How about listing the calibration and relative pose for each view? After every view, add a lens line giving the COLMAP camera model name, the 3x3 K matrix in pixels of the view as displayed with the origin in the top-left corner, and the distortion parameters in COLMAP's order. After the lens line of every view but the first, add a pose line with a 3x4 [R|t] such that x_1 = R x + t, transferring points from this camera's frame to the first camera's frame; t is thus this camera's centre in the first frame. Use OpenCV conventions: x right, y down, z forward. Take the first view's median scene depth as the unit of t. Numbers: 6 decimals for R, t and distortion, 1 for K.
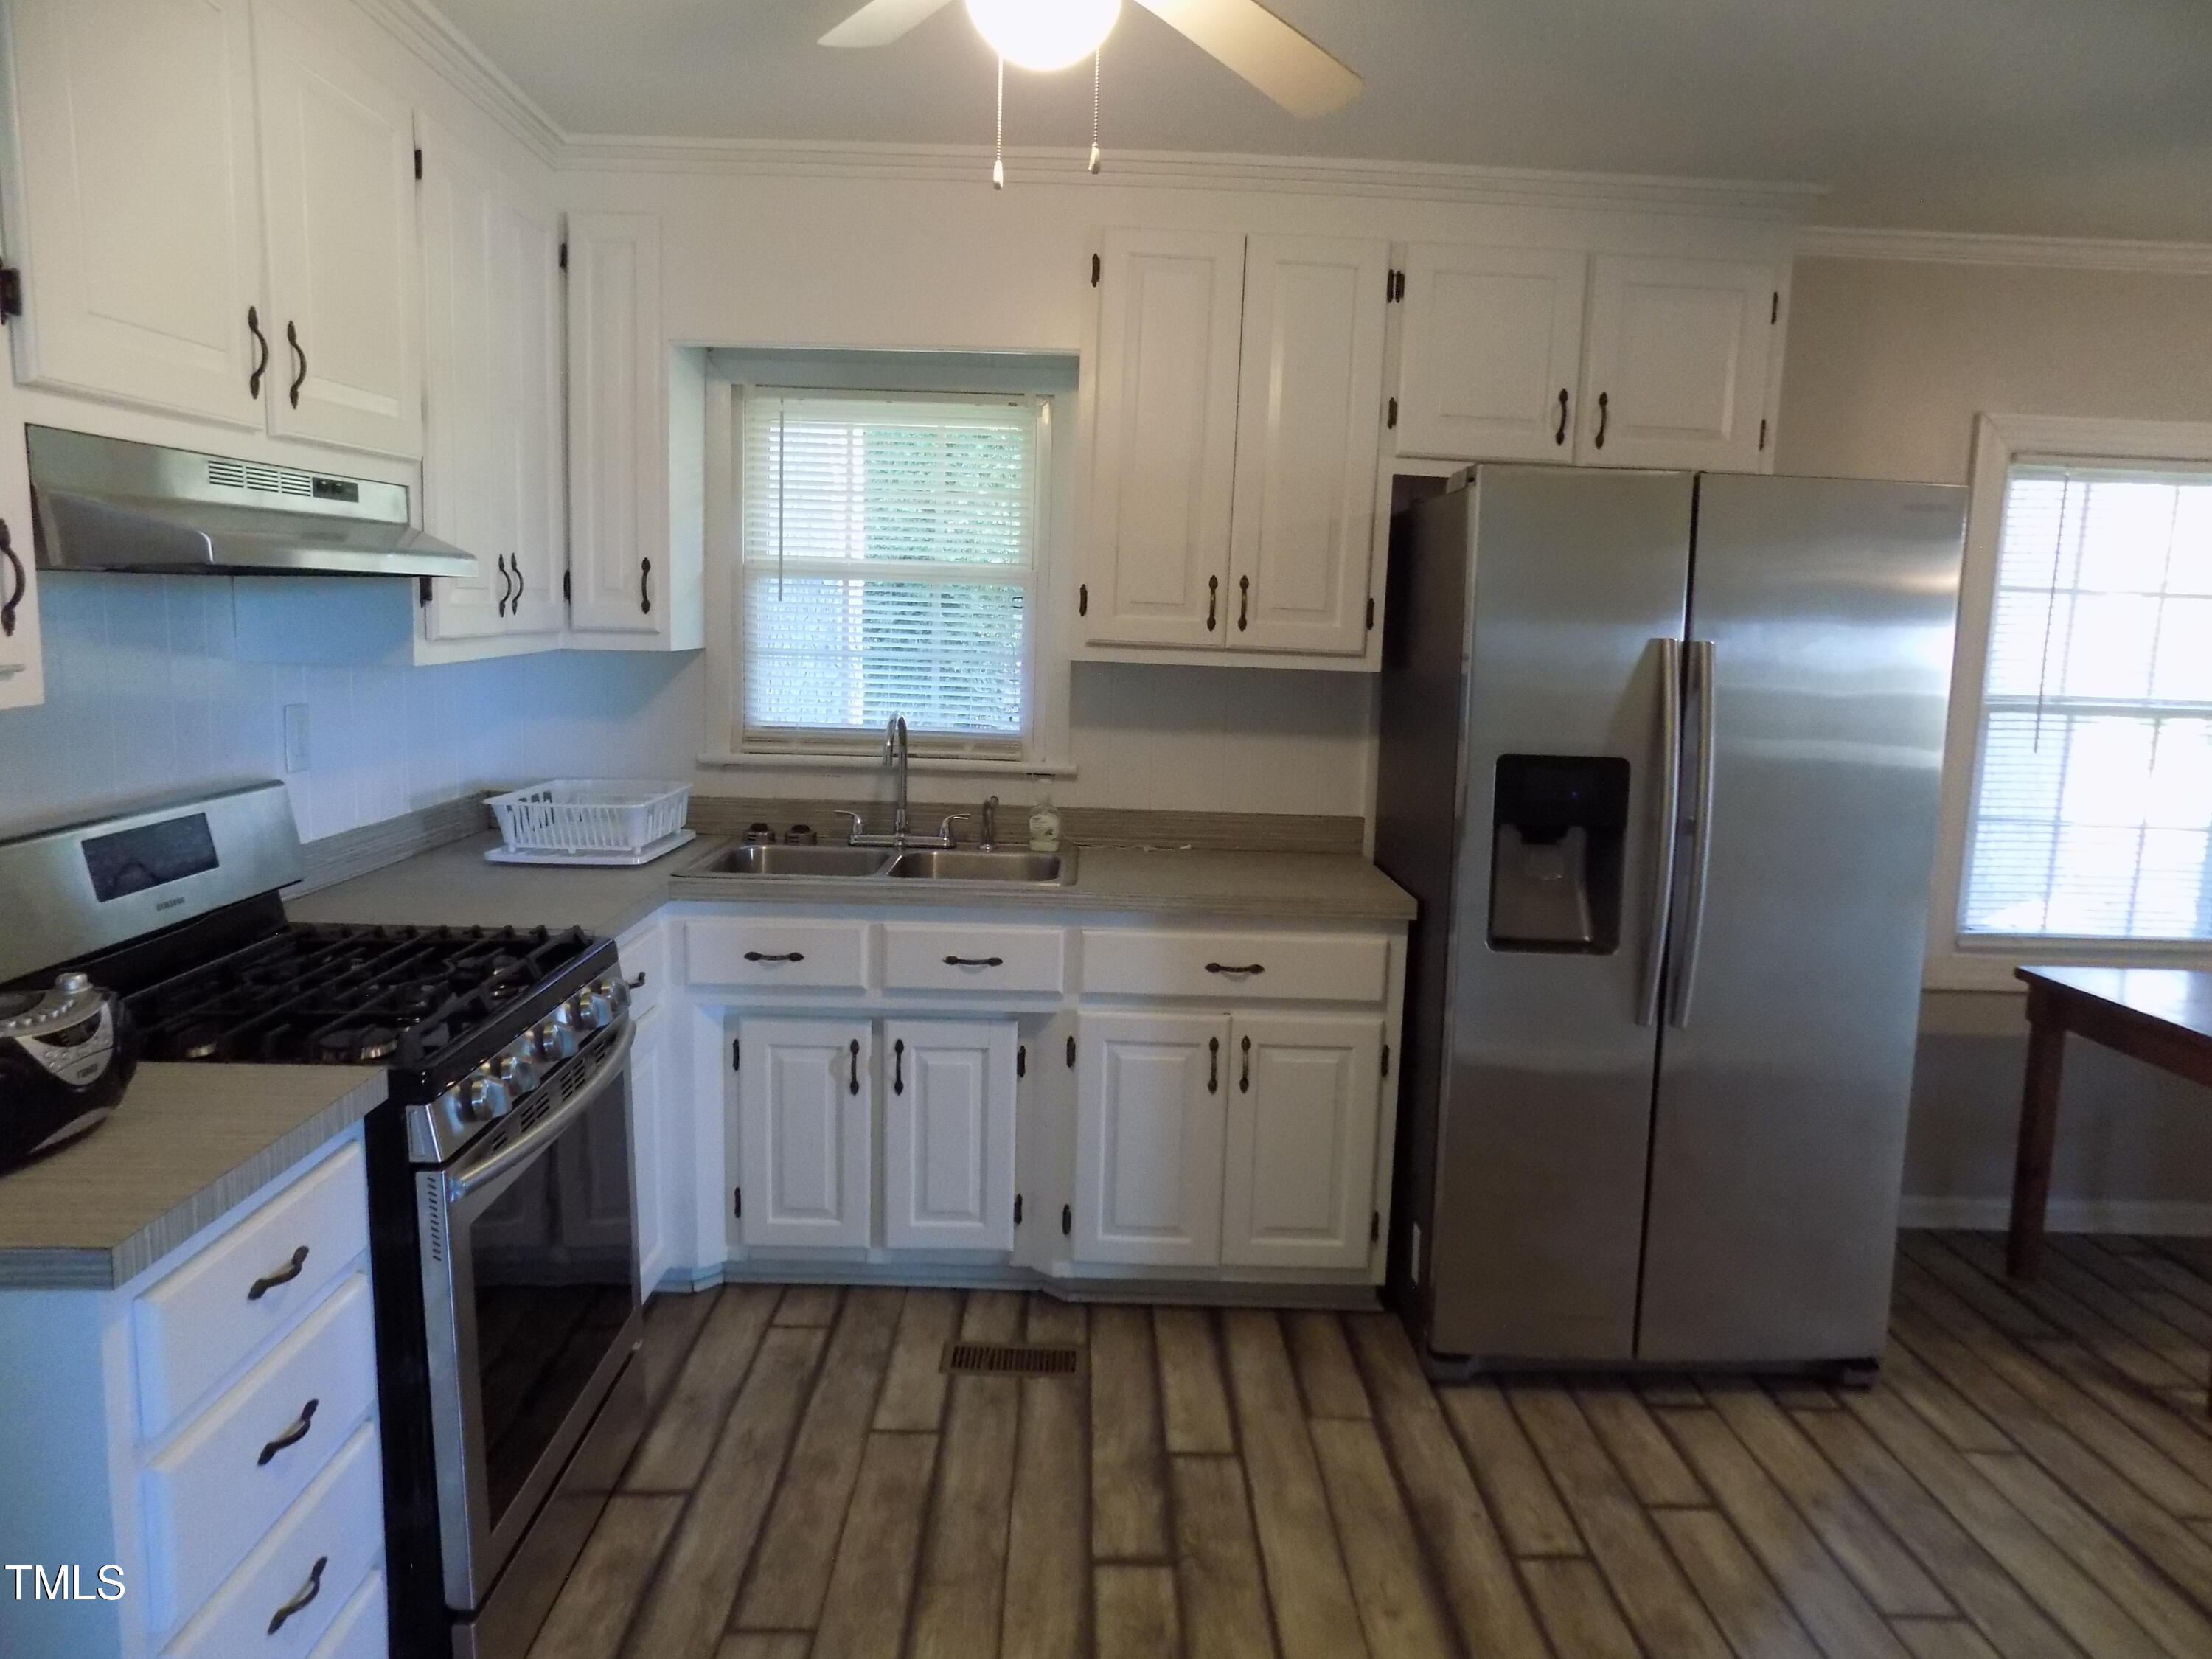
lens RADIAL K [[1498.1, 0, 1109.3], [0, 1498.1, 820.4], [0, 0, 1]] dist [-0.067835, 0.067092]
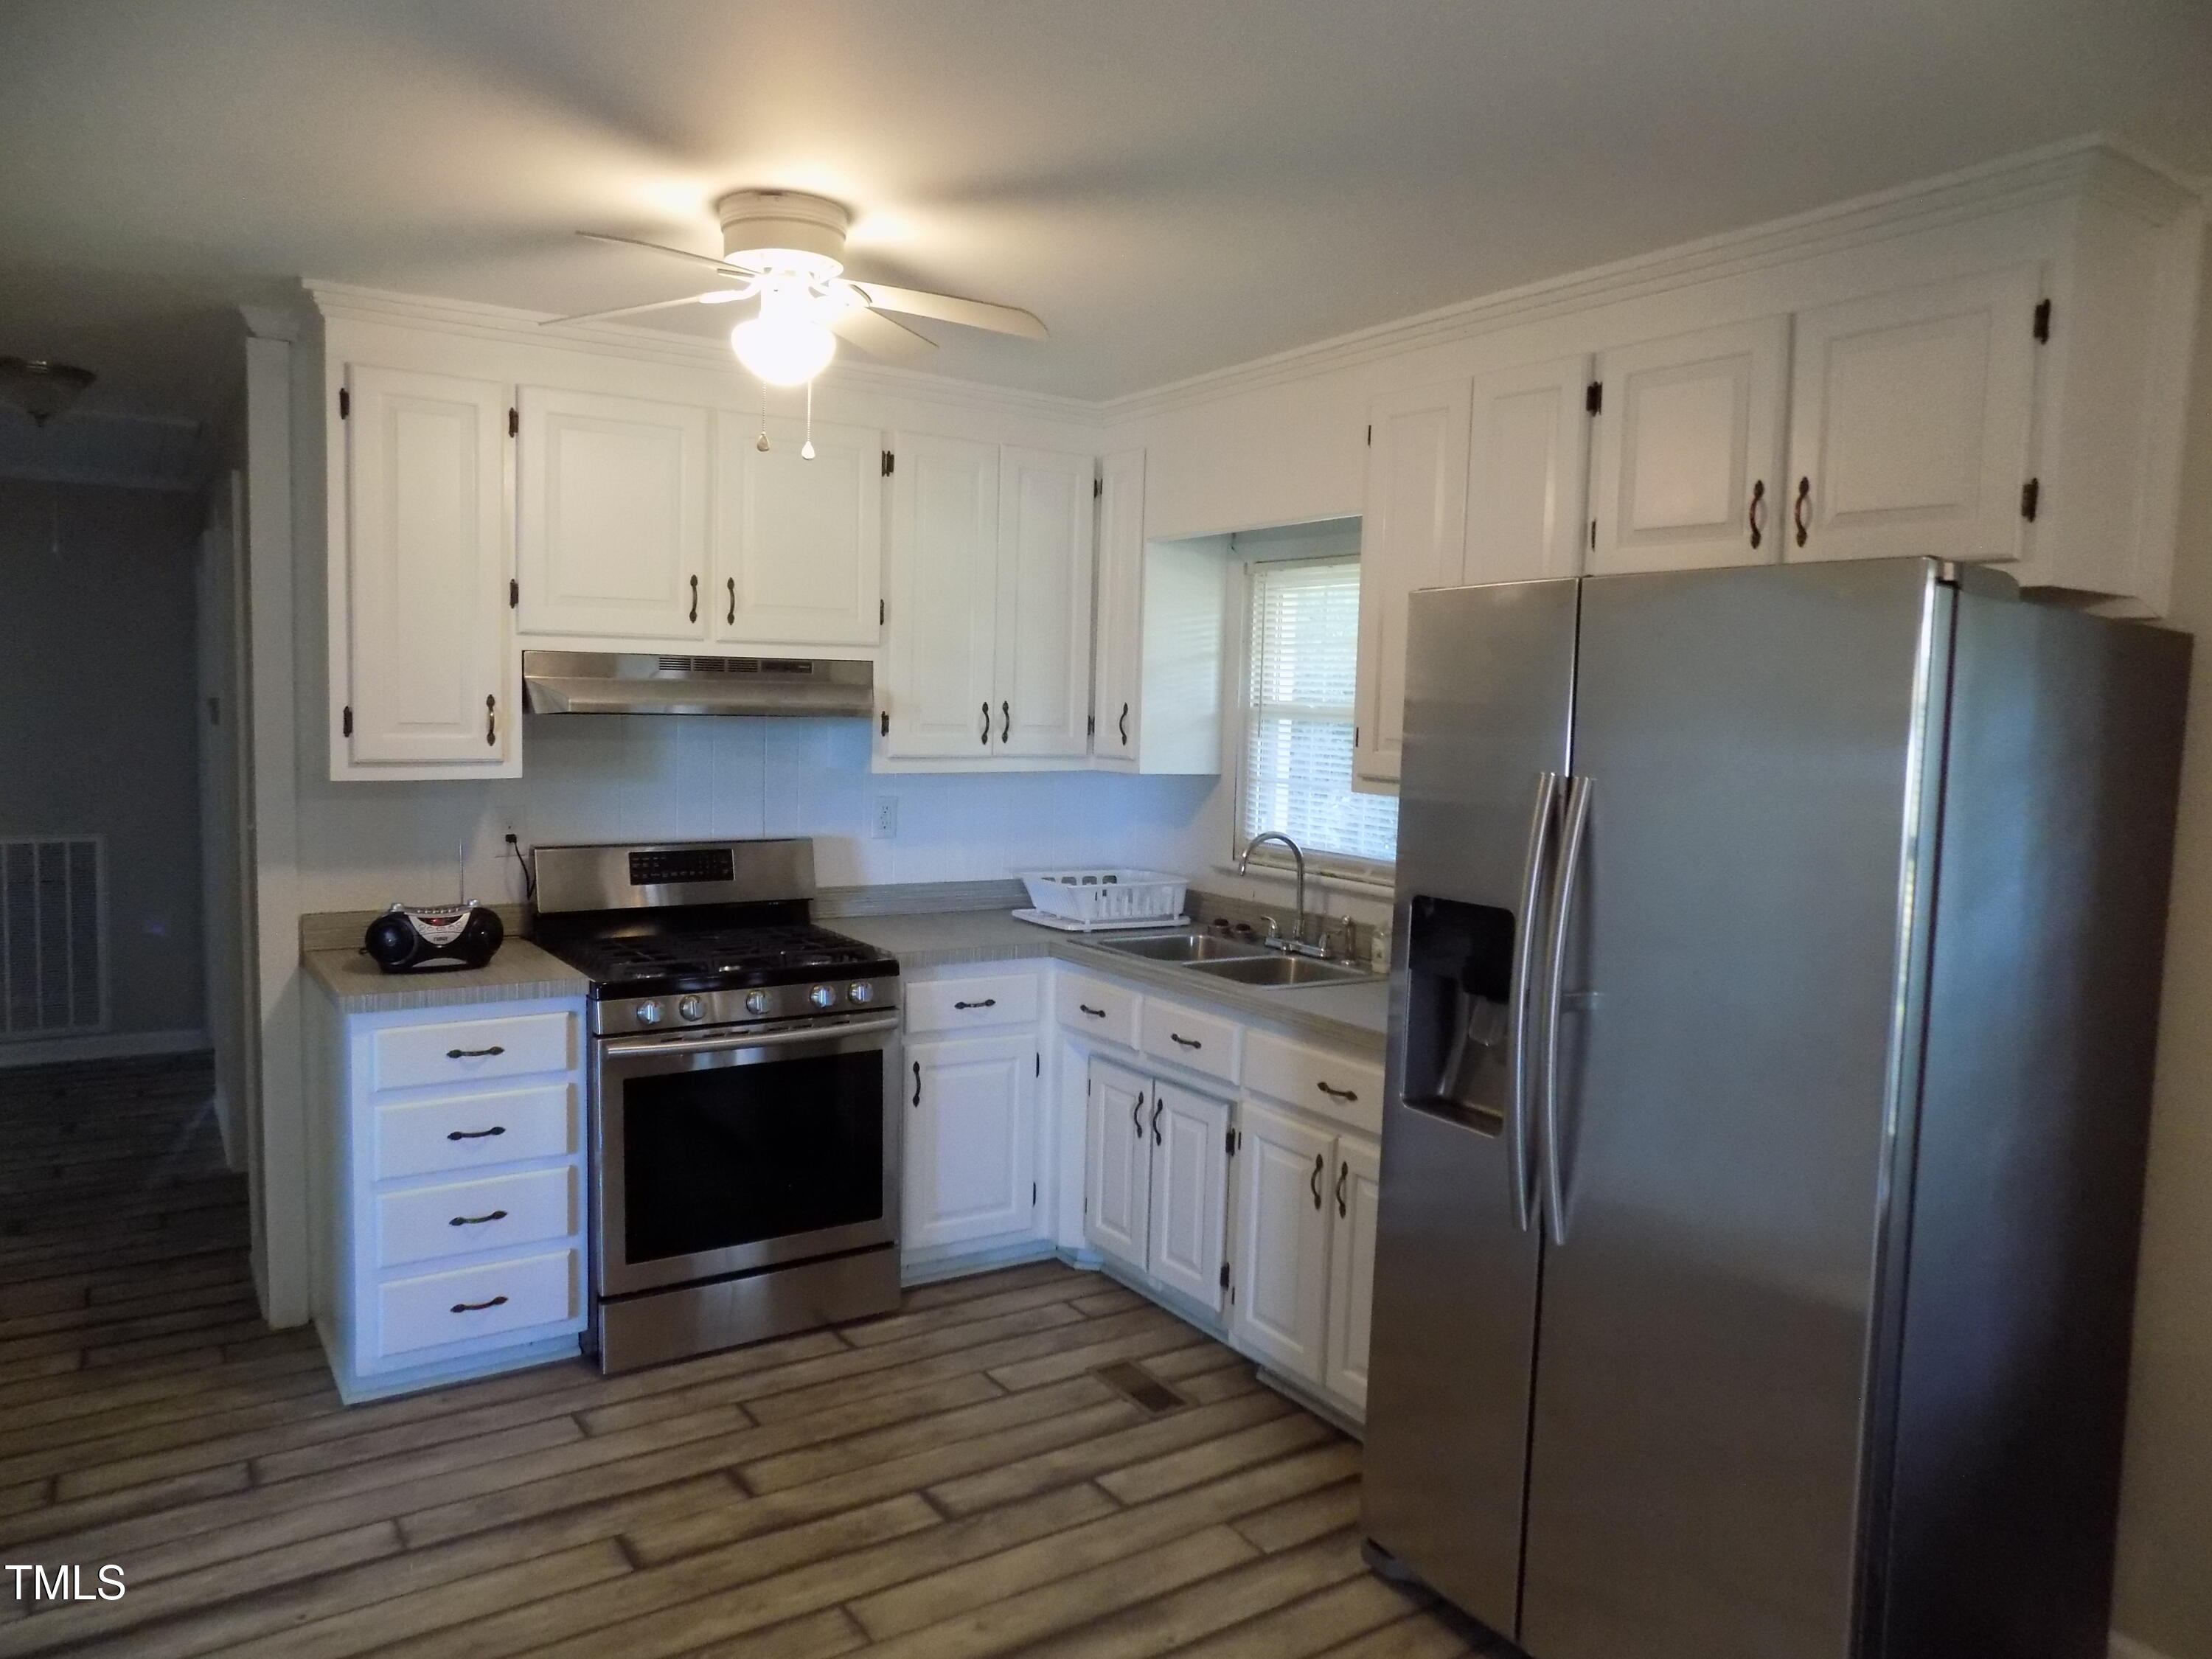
lens RADIAL K [[1485.6, 0, 1118.1], [0, 1485.6, 828.5], [0, 0, 1]] dist [-0.077114, 0.071051]
pose [[0.553807, 0.050773, -0.831095, 0.844334], [-0.130573, 0.991086, -0.026461, -0.033034], [0.822343, 0.123173, 0.555500, 0.296980]]
